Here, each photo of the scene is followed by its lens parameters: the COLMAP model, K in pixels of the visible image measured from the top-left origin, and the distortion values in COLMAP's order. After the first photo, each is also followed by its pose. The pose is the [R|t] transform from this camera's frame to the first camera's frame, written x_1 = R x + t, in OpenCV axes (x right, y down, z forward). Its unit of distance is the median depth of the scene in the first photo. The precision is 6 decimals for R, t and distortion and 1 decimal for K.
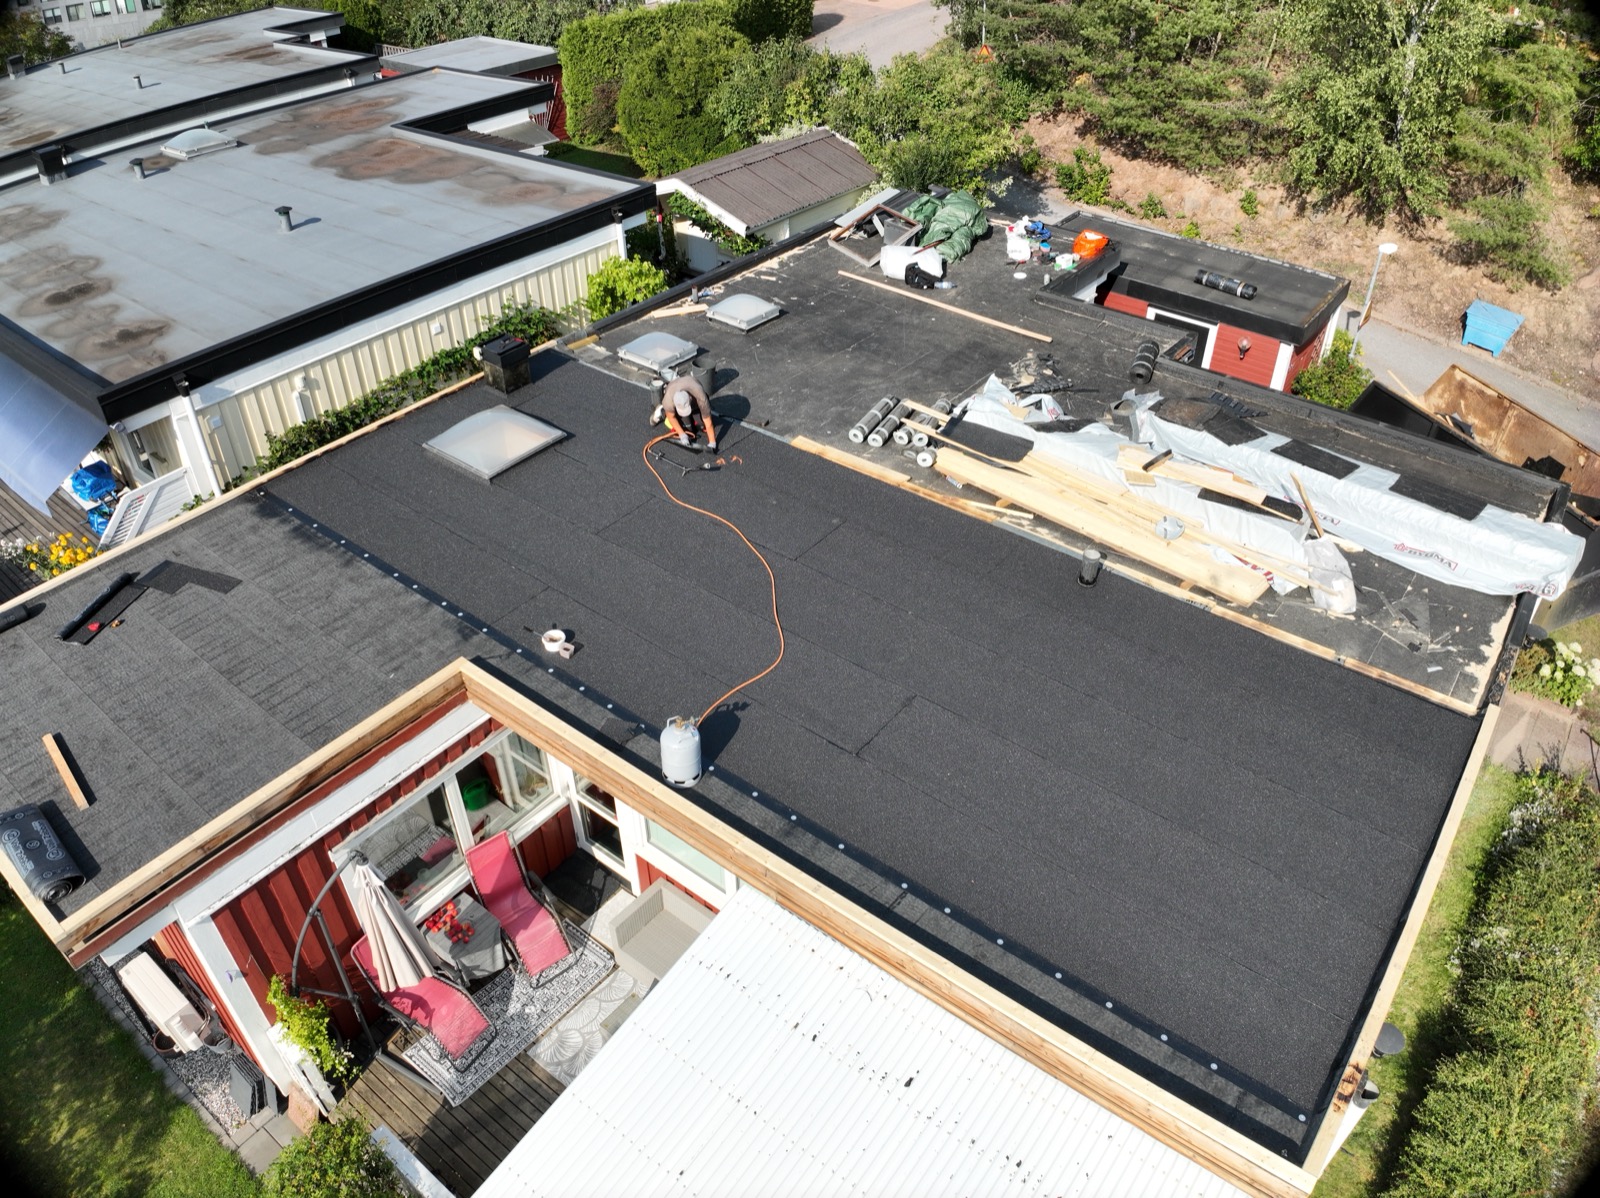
lens RADIAL K [[1118.5, 0, 797.7], [0, 1118.5, 599.9], [0, 0, 1]] dist [-0.010286, -0.000980]
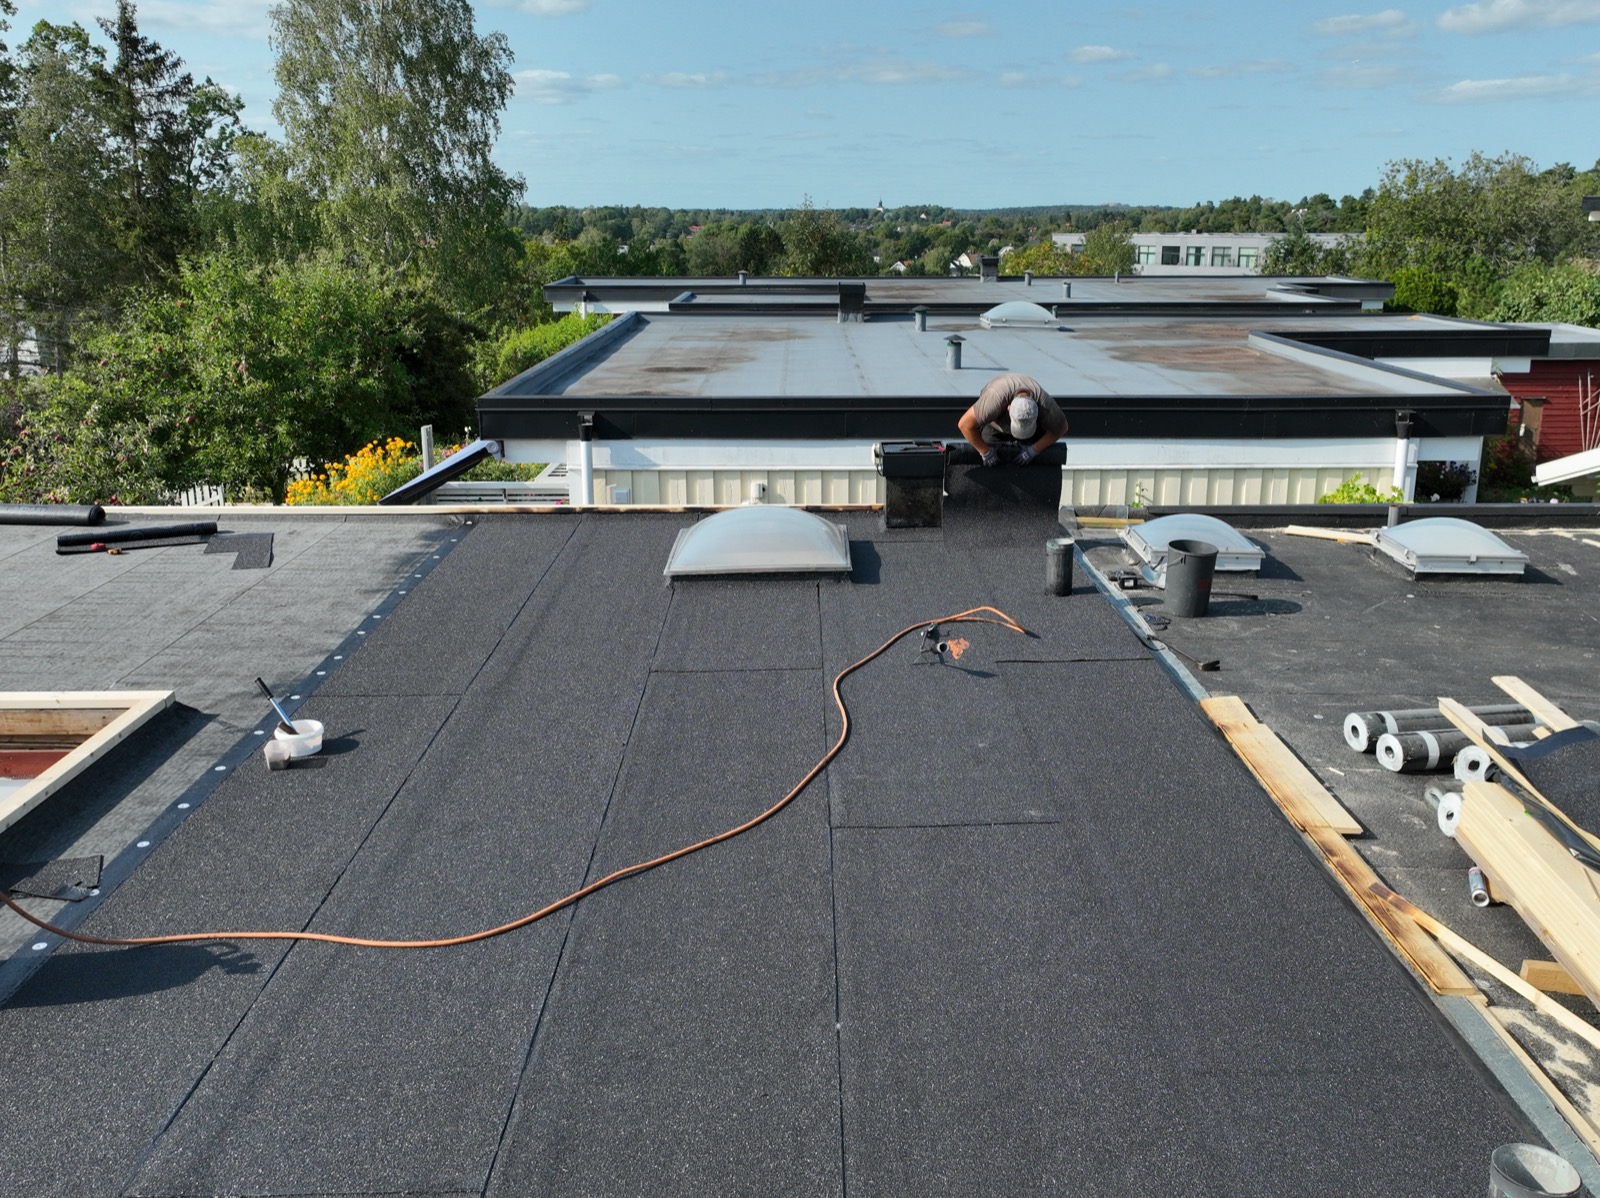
lens RADIAL K [[1467.2, 0, 800.4], [0, 1467.2, 598.9], [0, 0, 1]] dist [0.007952, 0.000000]
pose [[0.641956, 0.229687, -0.731530, 0.289169], [-0.479972, 0.864401, -0.149794, -0.018381], [0.597929, 0.447275, 0.665151, 0.525420]]
